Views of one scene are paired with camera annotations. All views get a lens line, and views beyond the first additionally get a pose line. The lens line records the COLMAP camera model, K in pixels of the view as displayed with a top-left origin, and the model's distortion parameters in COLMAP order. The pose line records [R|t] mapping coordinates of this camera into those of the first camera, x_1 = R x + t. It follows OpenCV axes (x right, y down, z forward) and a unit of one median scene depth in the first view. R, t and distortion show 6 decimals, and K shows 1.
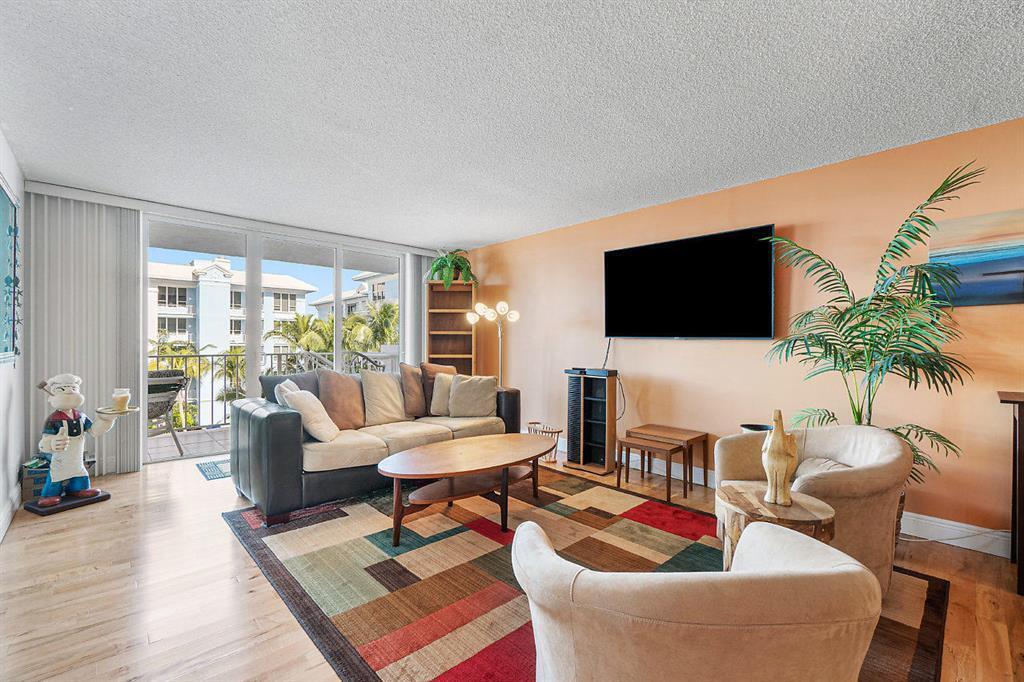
lens RADIAL K [[448.1, 0, 503.0], [0, 448.1, 336.6], [0, 0, 1]] dist [0.002623, -0.000331]
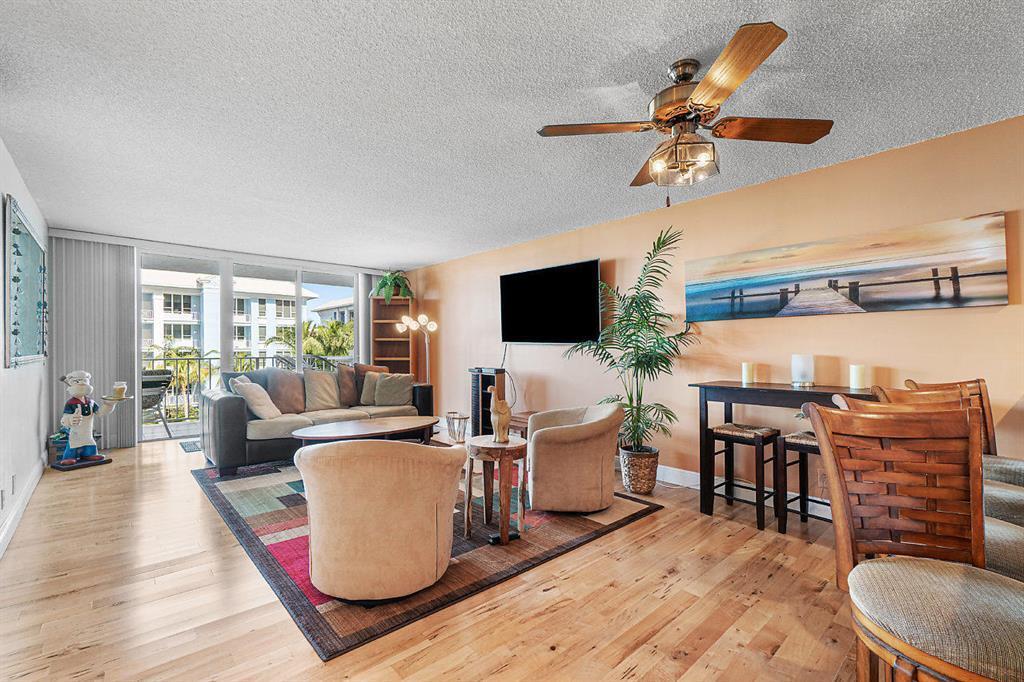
lens RADIAL K [[448.1, 0, 500.4], [0, 448.1, 345.7], [0, 0, 1]] dist [0.002623, -0.000331]
pose [[0.999881, -0.001085, -0.015362, 0.266315], [0.001214, 0.999964, 0.008412, -0.002298], [0.015353, -0.008430, 0.999847, -0.280155]]
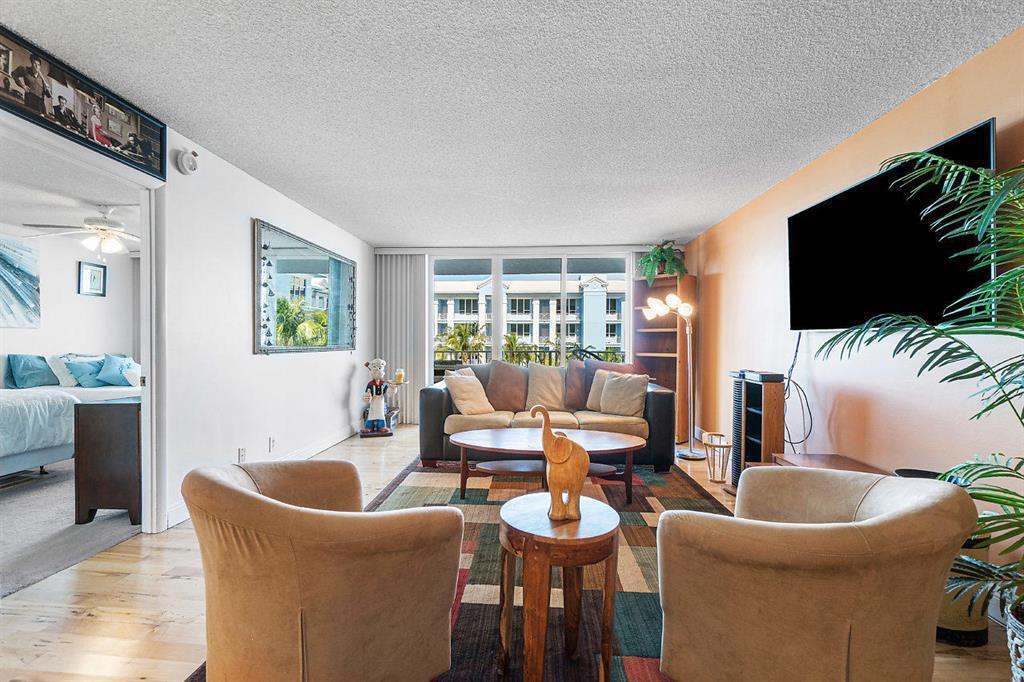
lens RADIAL K [[448.1, 0, 494.5], [0, 448.1, 341.1], [0, 0, 1]] dist [0.002623, -0.000331]
pose [[0.674684, -0.006590, -0.738077, 0.486796], [0.011472, 0.999933, 0.001558, 0.013073], [0.738017, -0.009518, 0.674715, 0.139067]]
